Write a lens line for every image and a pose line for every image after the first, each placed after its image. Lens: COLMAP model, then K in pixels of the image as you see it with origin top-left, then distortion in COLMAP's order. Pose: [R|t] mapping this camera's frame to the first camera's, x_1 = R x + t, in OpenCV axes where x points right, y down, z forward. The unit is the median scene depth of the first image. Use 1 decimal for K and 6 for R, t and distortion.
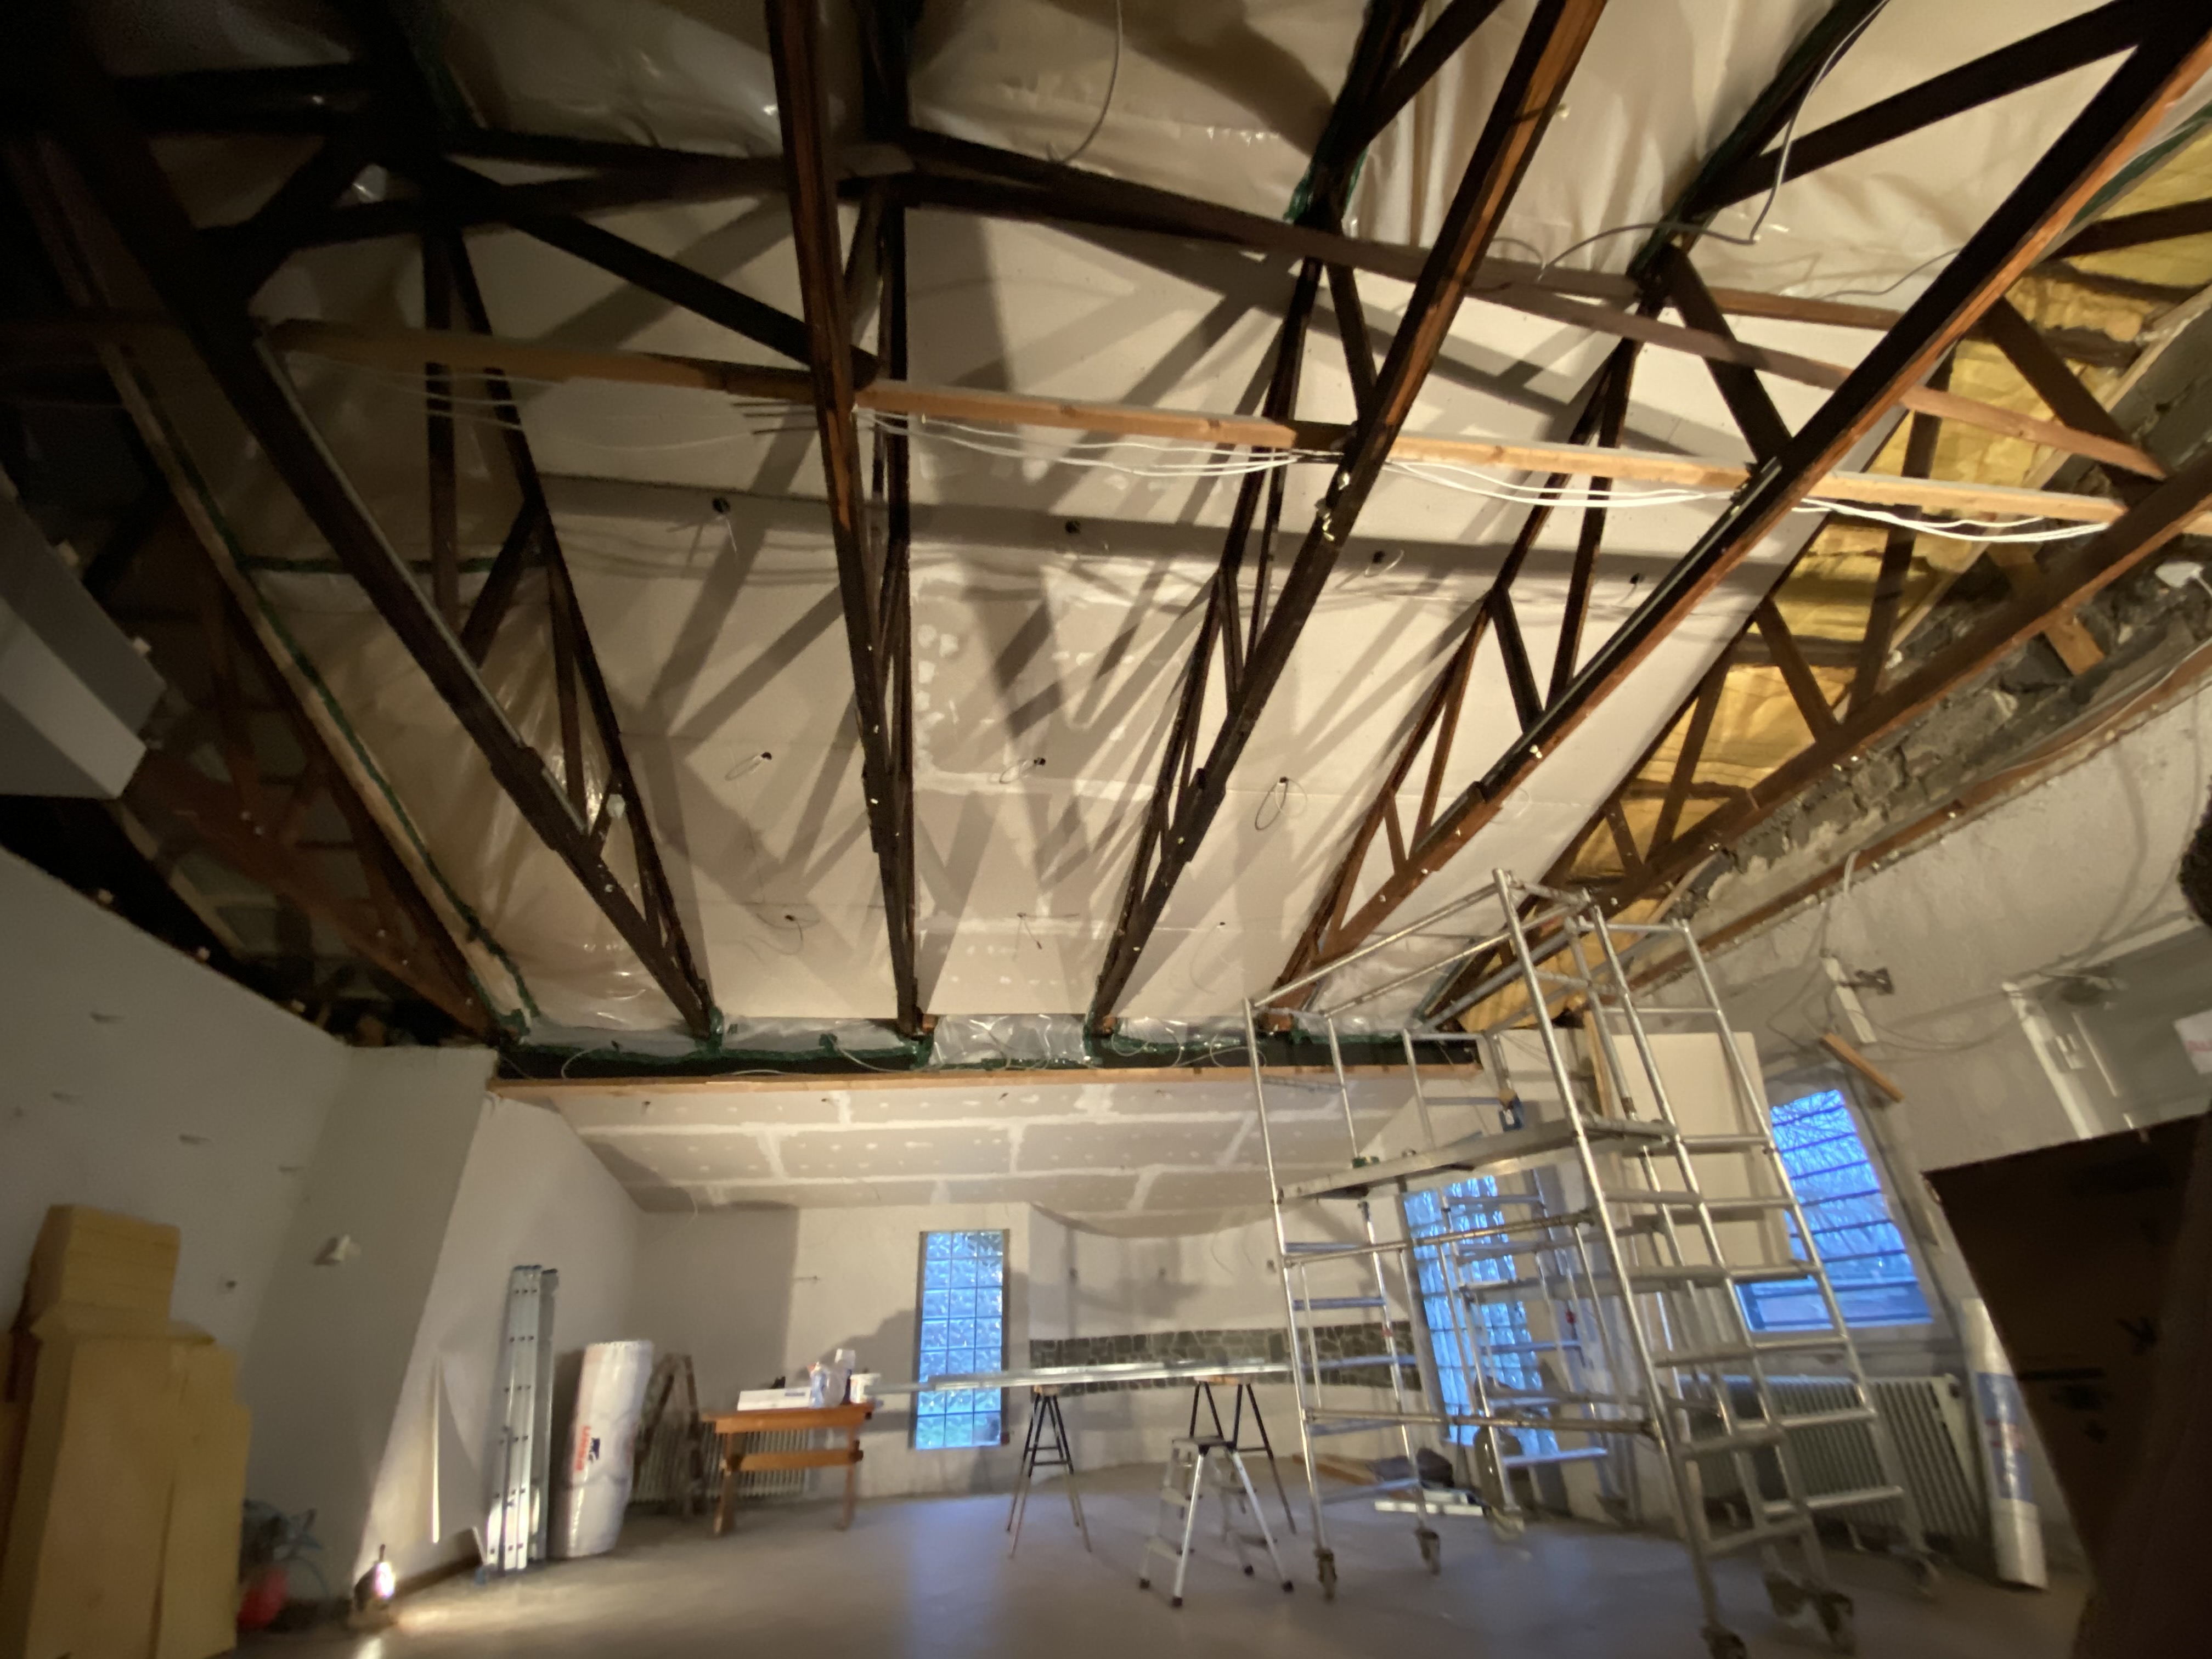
lens RADIAL K [[888.9, 0, 1106.0], [0, 888.9, 829.5], [0, 0, 1]] dist [0.018969, -0.020813]
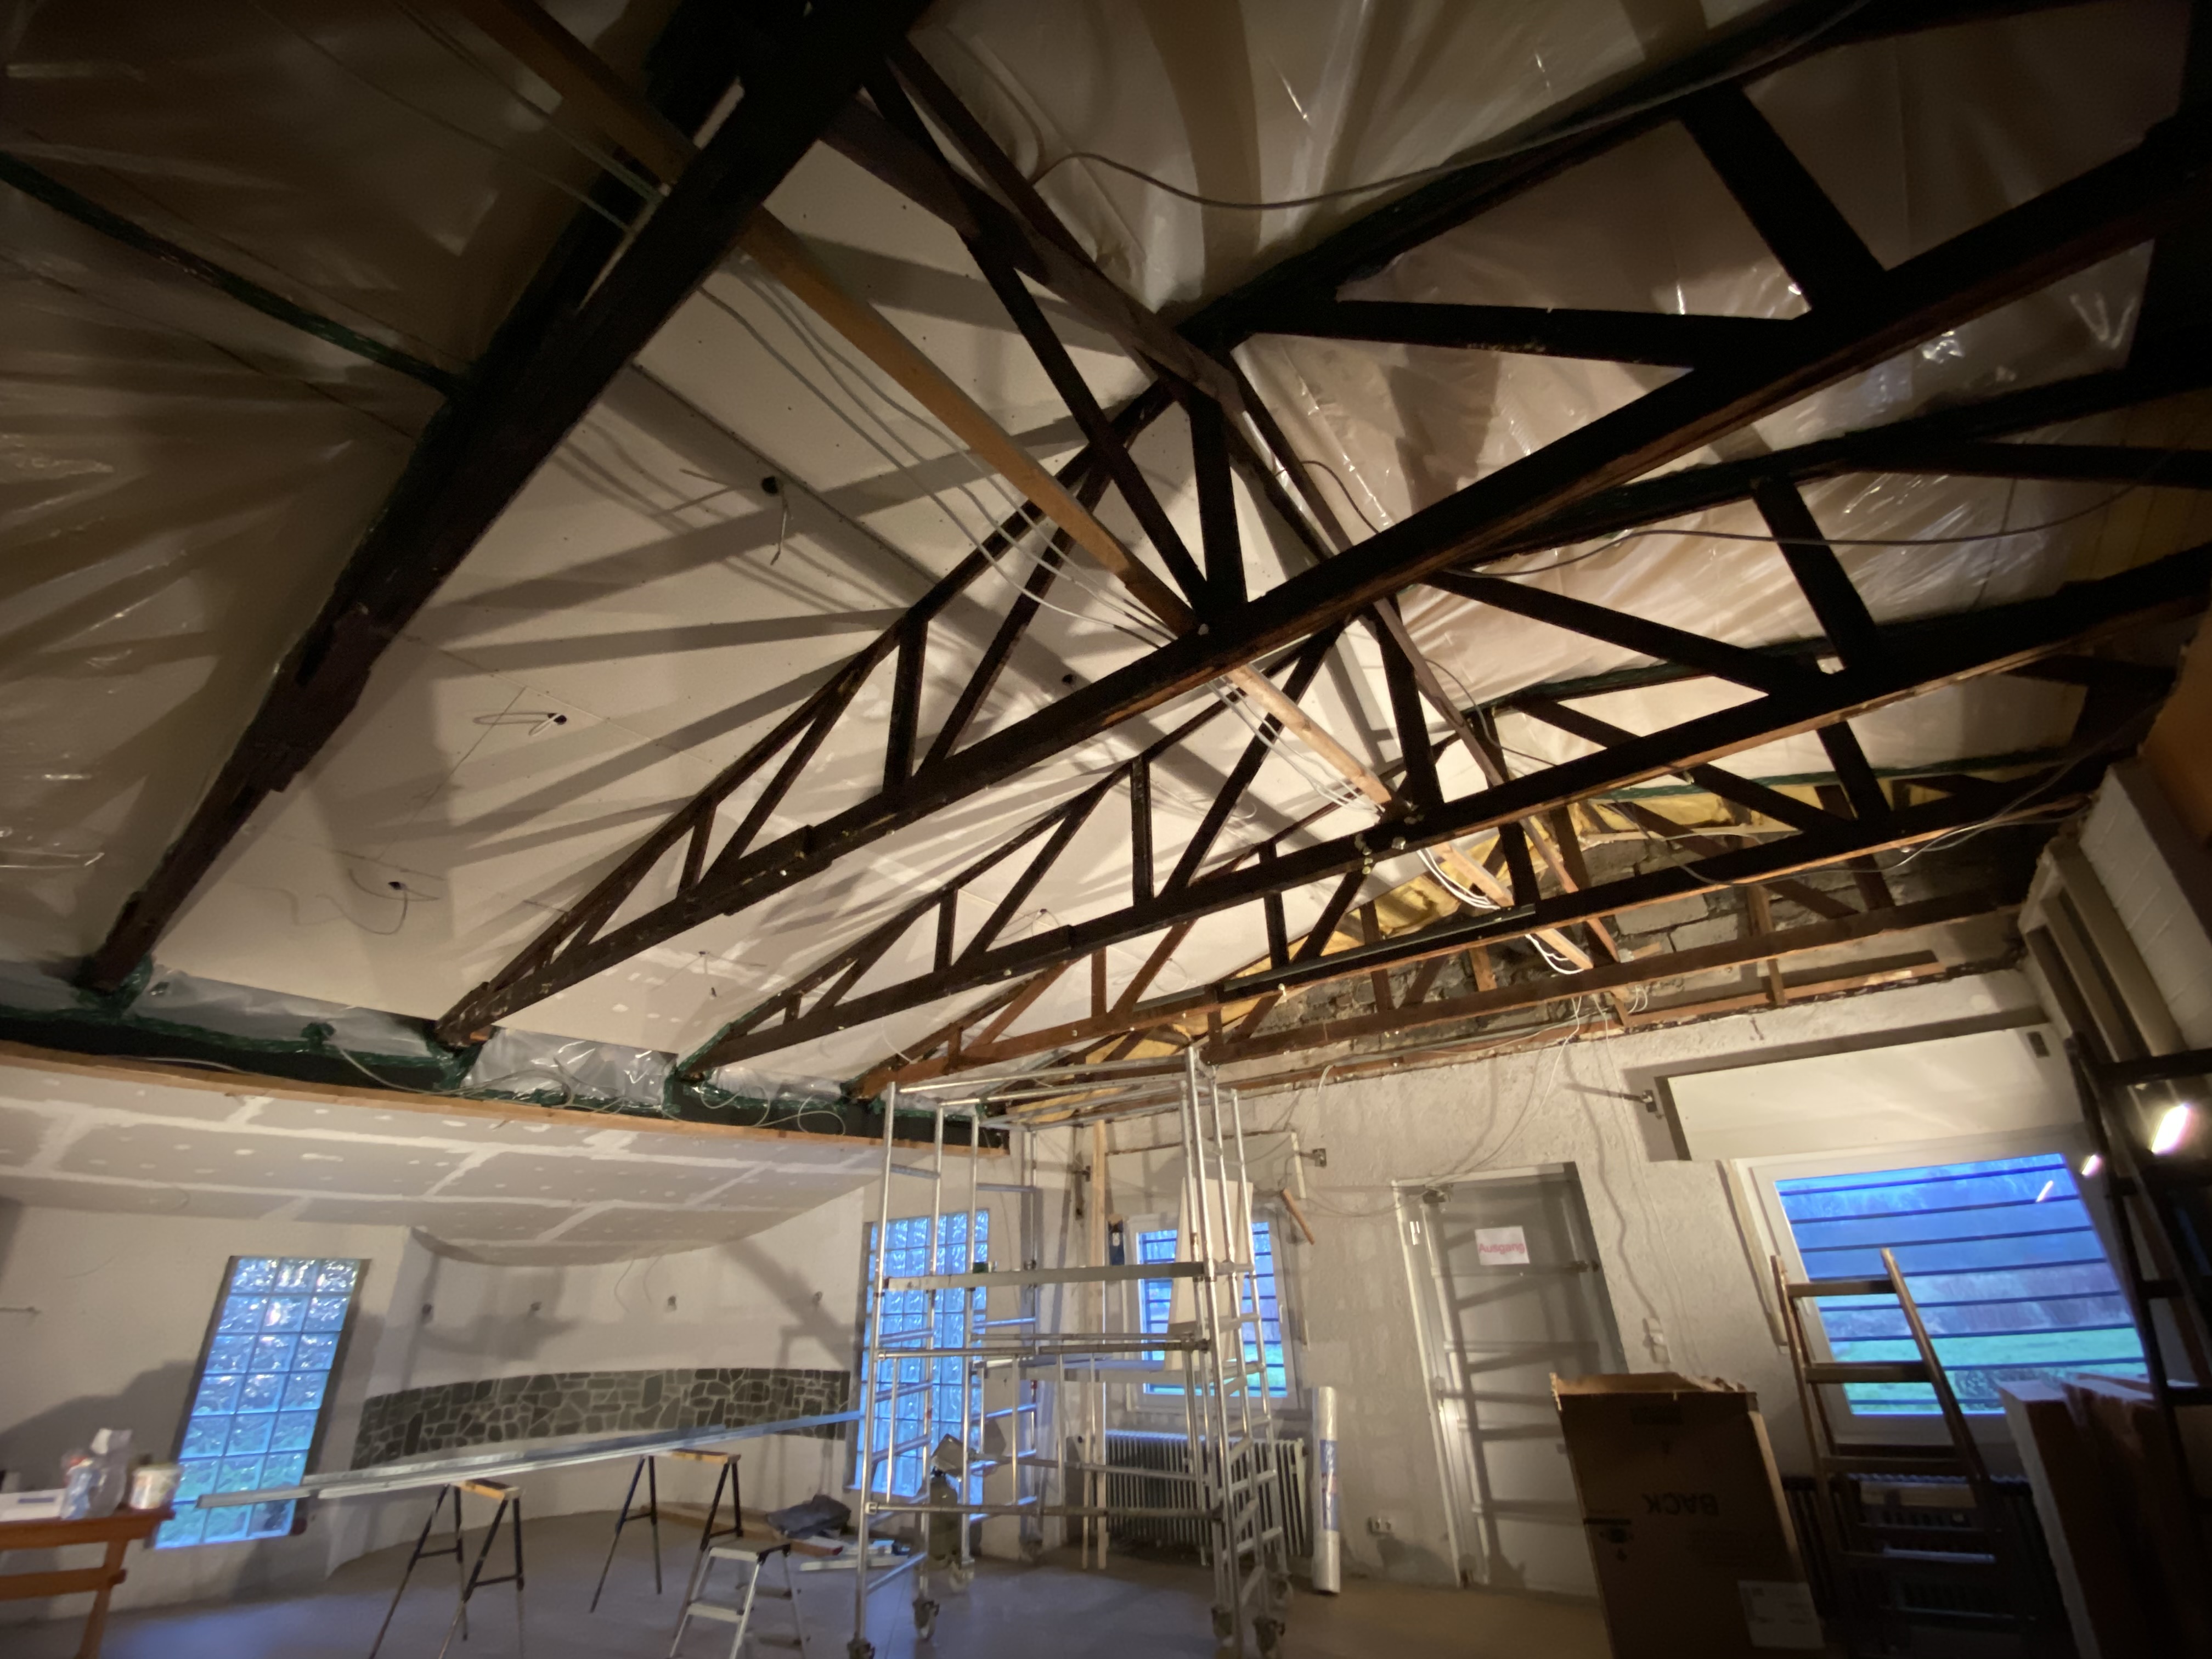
lens RADIAL K [[894.4, 0, 1111.7], [0, 894.4, 825.4], [0, 0, 1]] dist [-0.001954, -0.012606]
pose [[0.726847, 0.326693, 0.604123, -0.323711], [-0.334198, 0.936697, -0.104452, -0.053222], [-0.600004, -0.125976, 0.790016, 0.084036]]
